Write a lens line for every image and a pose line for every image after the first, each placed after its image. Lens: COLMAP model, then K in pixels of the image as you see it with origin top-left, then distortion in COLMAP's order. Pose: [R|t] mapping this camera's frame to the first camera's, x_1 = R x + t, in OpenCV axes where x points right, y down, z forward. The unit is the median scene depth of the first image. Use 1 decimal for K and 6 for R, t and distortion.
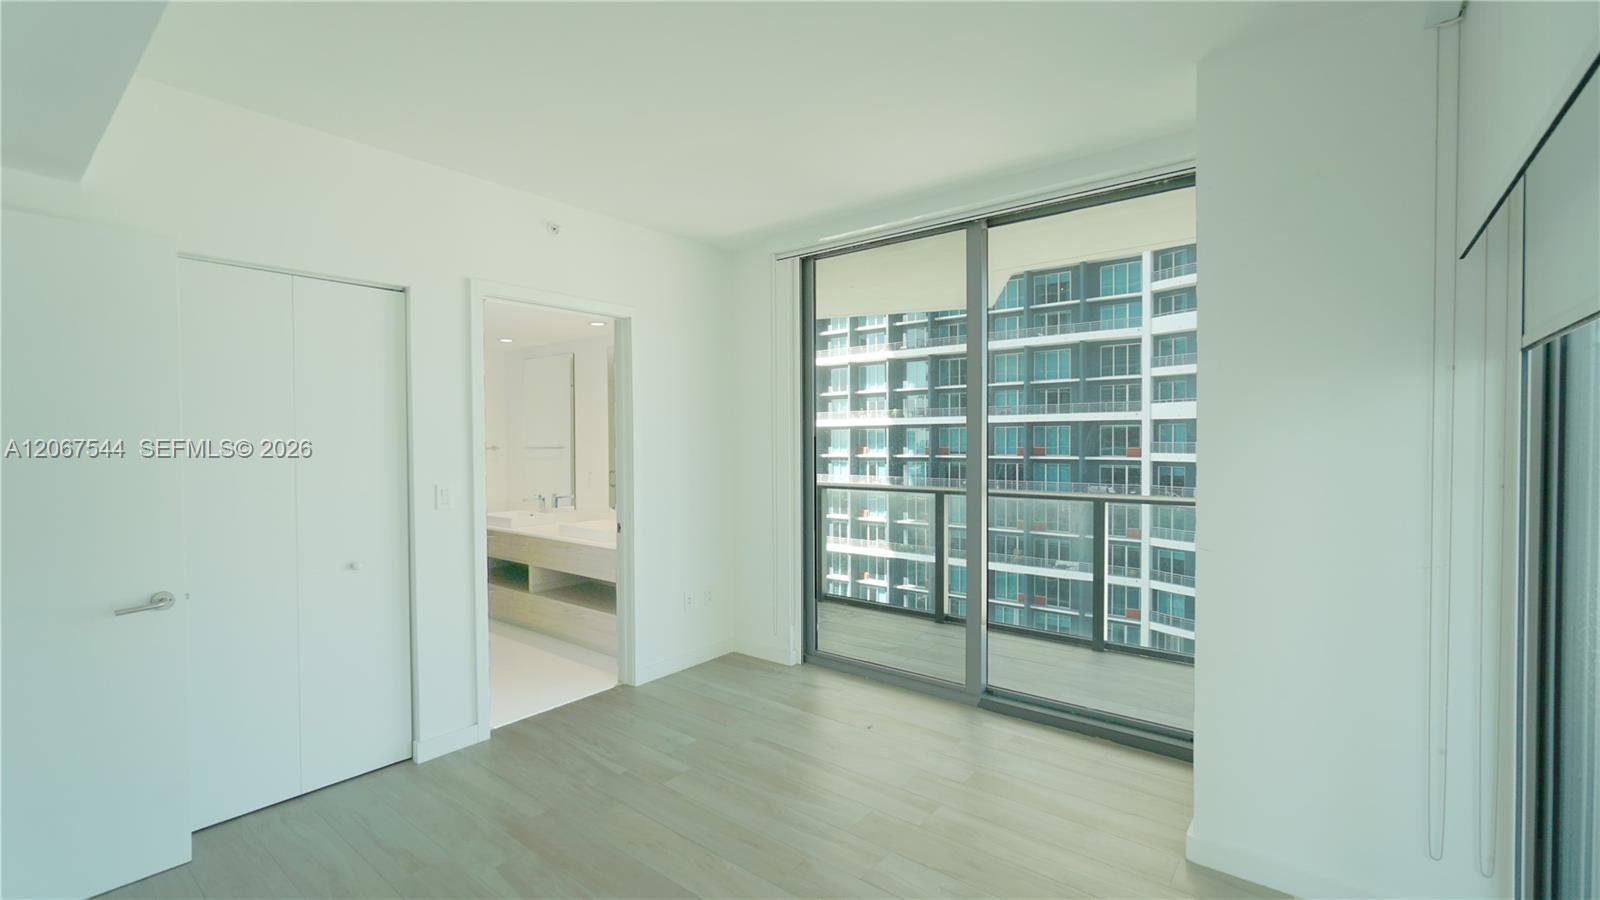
lens RADIAL K [[693.3, 0, 790.6], [0, 693.3, 445.5], [0, 0, 1]] dist [-0.005564, 0.001787]
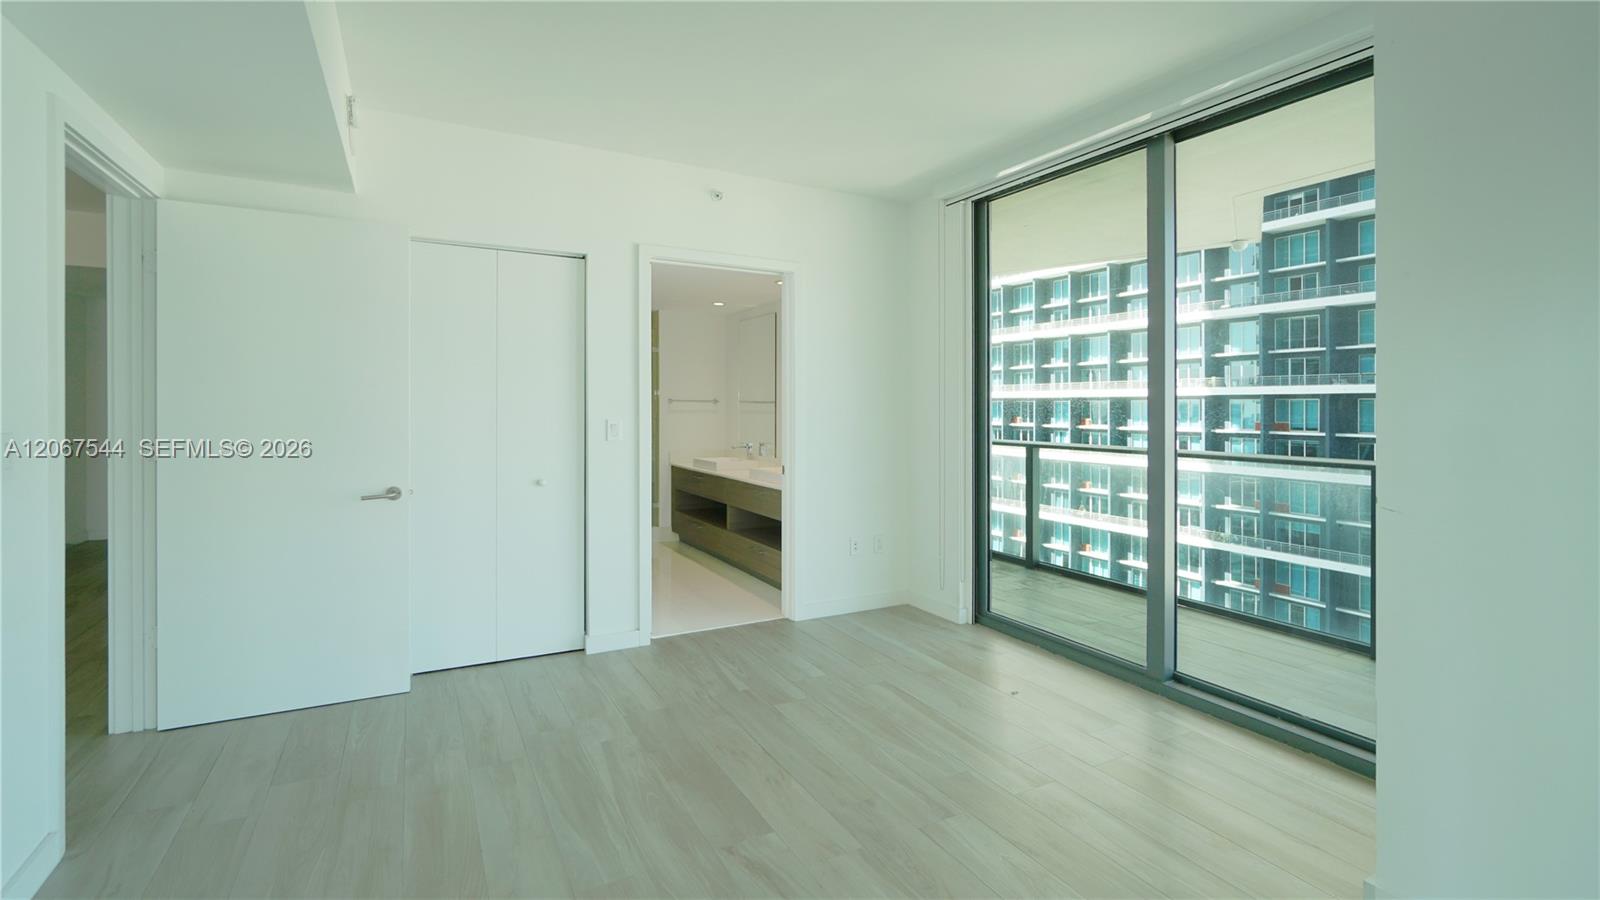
lens RADIAL K [[693.3, 0, 803.4], [0, 693.3, 400.1], [0, 0, 1]] dist [-0.005564, 0.001787]
pose [[0.925404, 0.002029, -0.378977, 0.170779], [-0.010955, 0.999711, -0.021398, 0.031374], [0.378824, 0.023954, 0.925159, 0.022687]]
